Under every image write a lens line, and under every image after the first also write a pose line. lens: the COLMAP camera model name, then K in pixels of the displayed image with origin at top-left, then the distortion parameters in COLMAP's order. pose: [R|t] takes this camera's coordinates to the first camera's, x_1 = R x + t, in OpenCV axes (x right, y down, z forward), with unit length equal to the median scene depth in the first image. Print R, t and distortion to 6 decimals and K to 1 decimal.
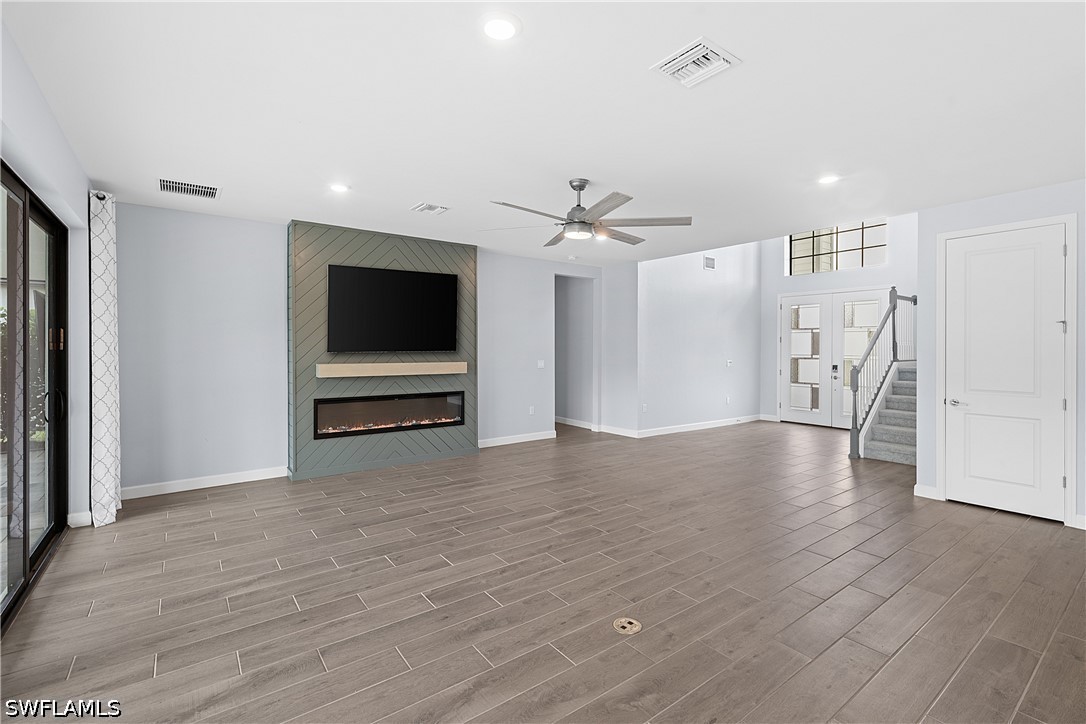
lens RADIAL K [[497.9, 0, 533.5], [0, 497.9, 351.5], [0, 0, 1]] dist [-0.016181, 0.001426]
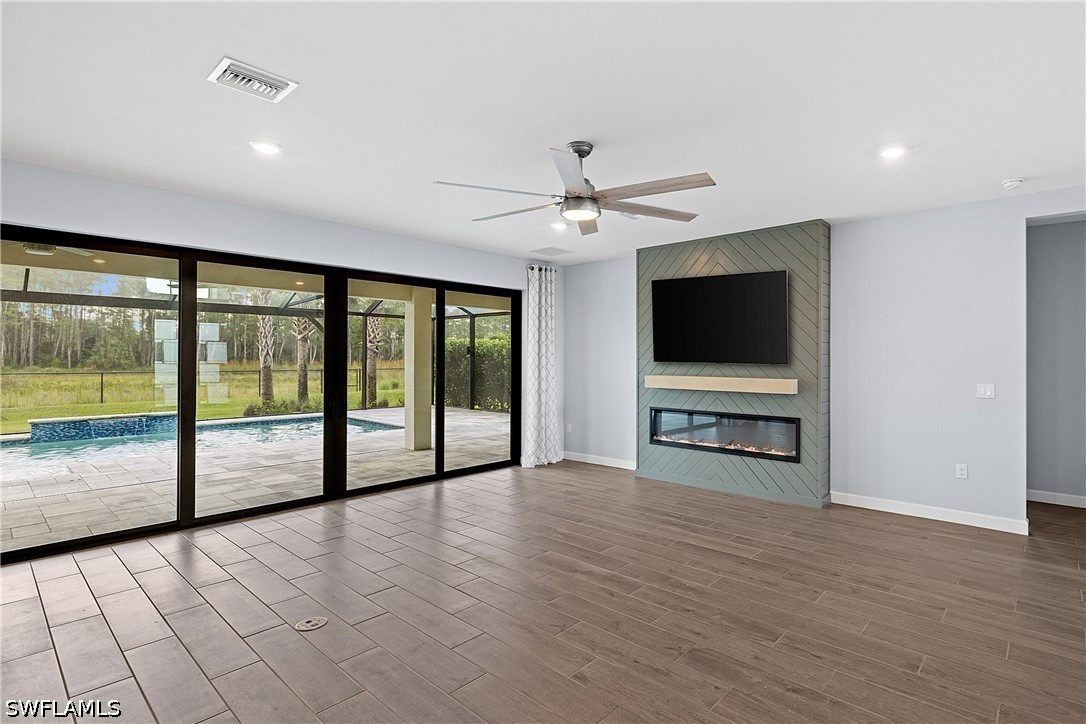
lens RADIAL K [[520.0, 0, 600.9], [0, 520.0, 360.1], [0, 0, 1]] dist [-0.018278, -0.000243]
pose [[0.228005, -0.001582, -0.973659, 0.726277], [-0.009061, 0.999952, -0.003746, -0.003868], [0.973618, 0.009676, 0.227980, 0.695606]]
